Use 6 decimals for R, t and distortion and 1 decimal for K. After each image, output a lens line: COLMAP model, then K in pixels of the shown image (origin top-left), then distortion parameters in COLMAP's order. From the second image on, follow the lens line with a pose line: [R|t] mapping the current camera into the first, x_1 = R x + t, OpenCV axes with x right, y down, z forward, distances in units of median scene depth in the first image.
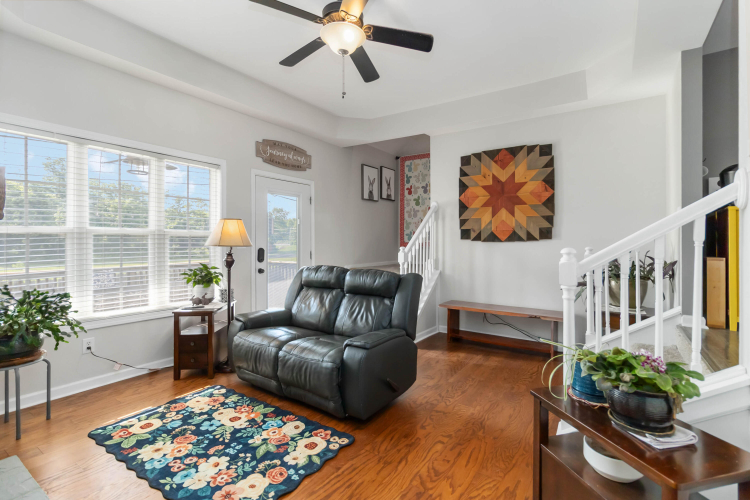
lens RADIAL K [[345.7, 0, 380.7], [0, 345.7, 243.3], [0, 0, 1]] dist [0.004340, 0.000071]
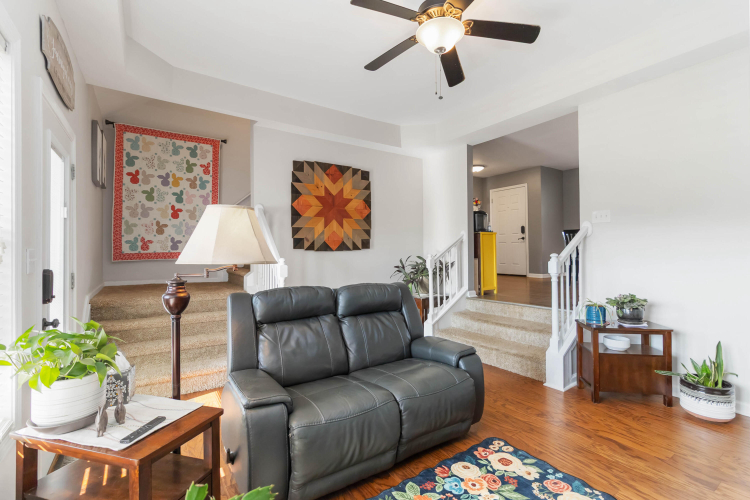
lens RADIAL K [[345.7, 0, 381.3], [0, 345.7, 247.9], [0, 0, 1]] dist [0.004340, 0.000071]
pose [[0.368674, 0.000628, 0.929558, -0.572971], [0.010103, 0.999938, -0.004682, -0.007733], [-0.929504, 0.011118, 0.368645, 0.456266]]
